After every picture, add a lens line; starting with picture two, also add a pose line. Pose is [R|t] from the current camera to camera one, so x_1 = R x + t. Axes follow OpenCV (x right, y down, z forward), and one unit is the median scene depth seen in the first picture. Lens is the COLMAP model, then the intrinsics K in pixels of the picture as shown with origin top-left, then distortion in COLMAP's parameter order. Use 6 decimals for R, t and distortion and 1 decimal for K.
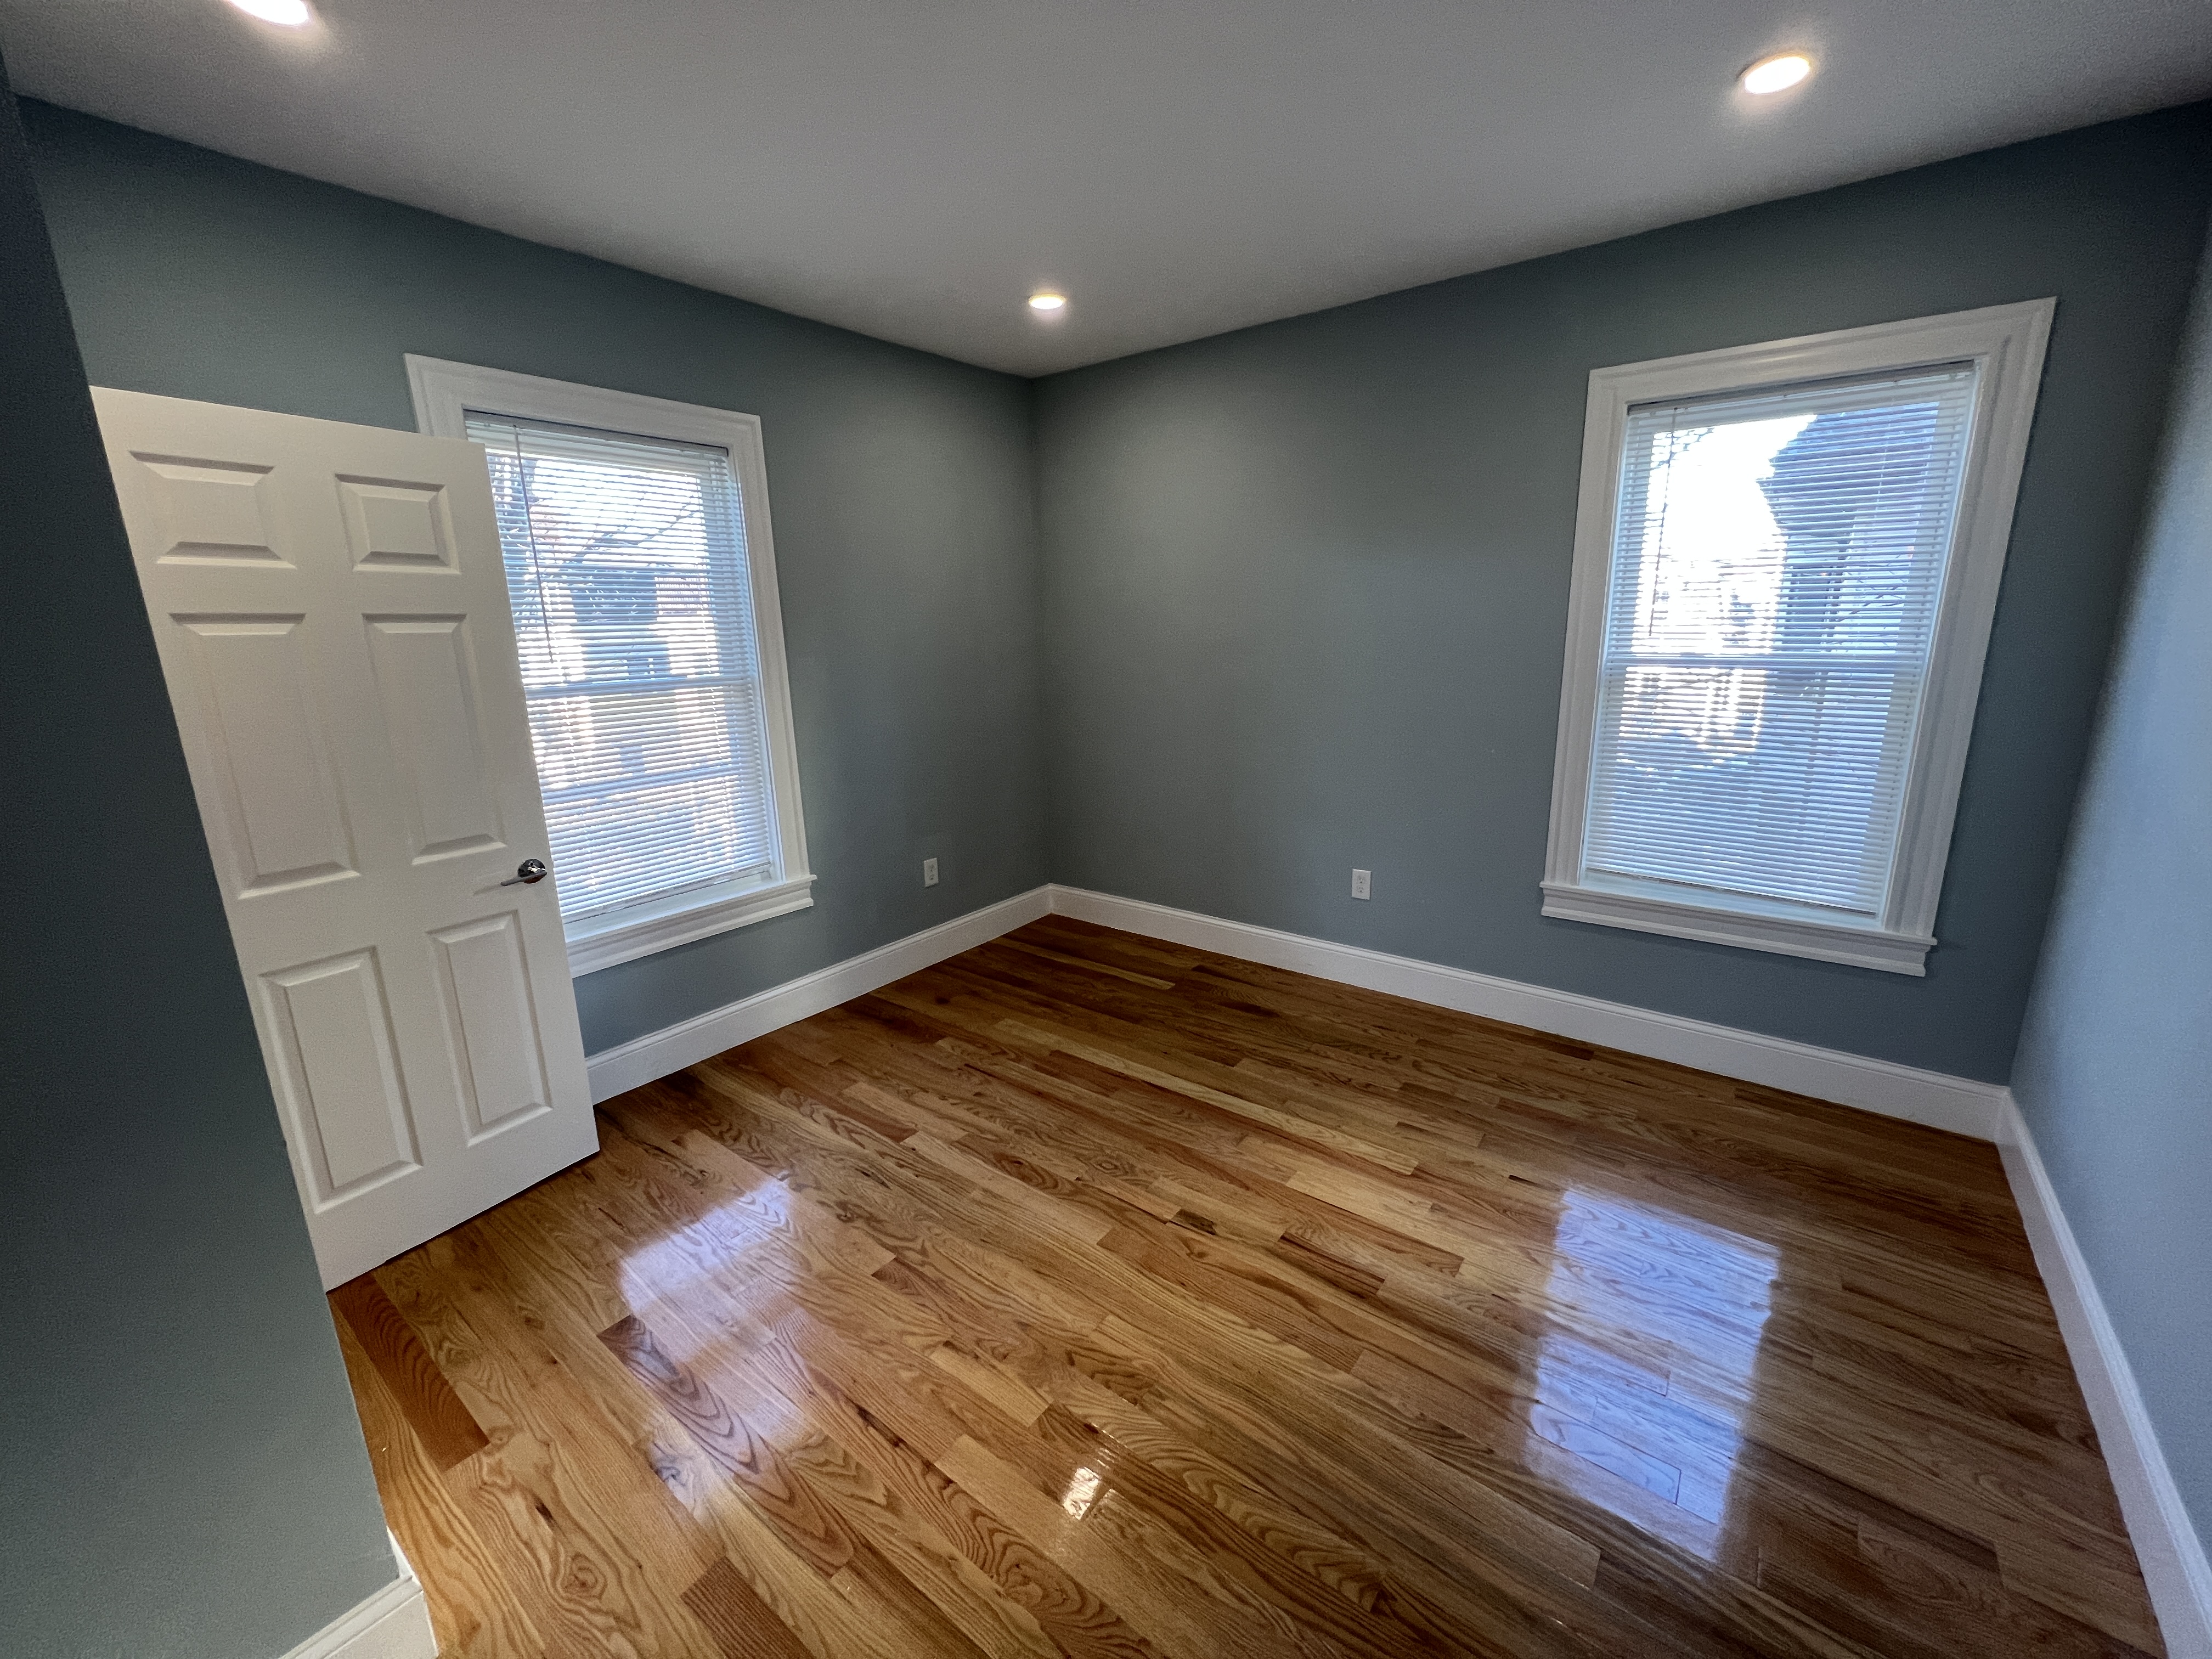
lens RADIAL K [[884.2, 0, 1104.0], [0, 884.2, 827.9], [0, 0, 1]] dist [0.000547, -0.000143]
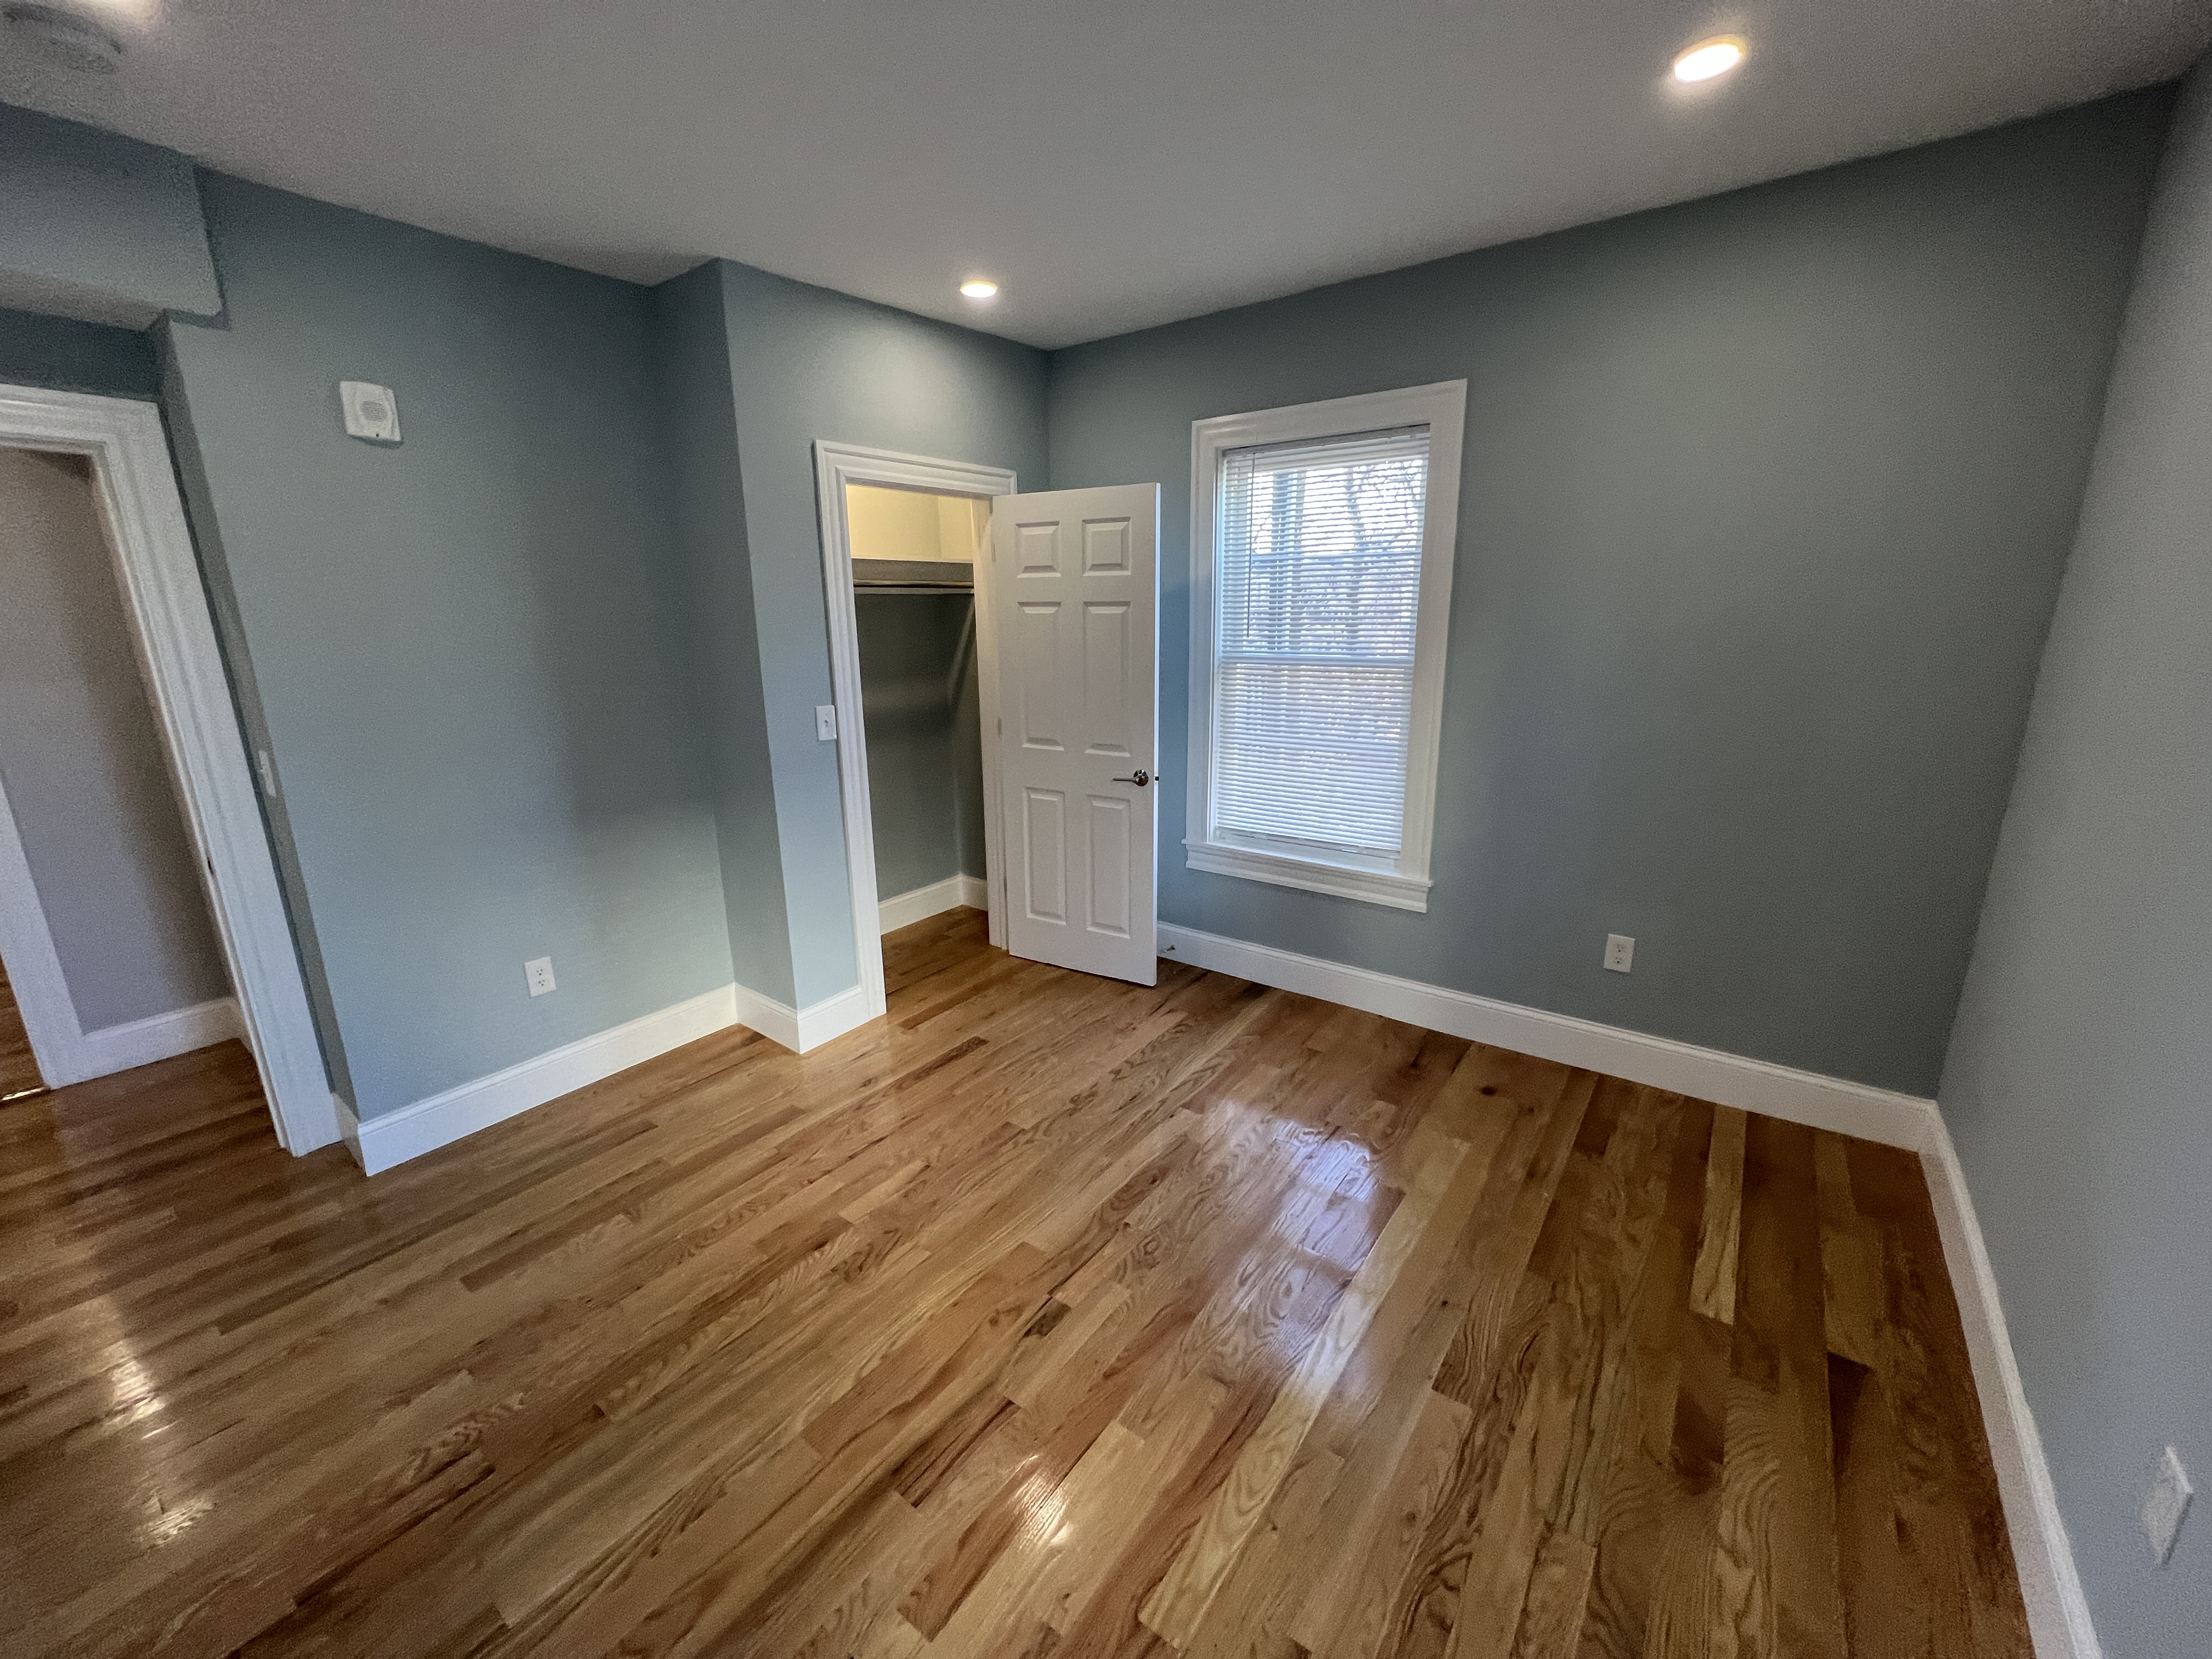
lens RADIAL K [[884.2, 0, 1104.0], [0, 884.2, 827.9], [0, 0, 1]] dist [0.000547, -0.000143]
pose [[0.012354, 0.267552, -0.963464, 0.767226], [-0.215710, 0.941563, 0.258704, -0.234107], [0.976379, 0.204633, 0.069346, 0.842602]]
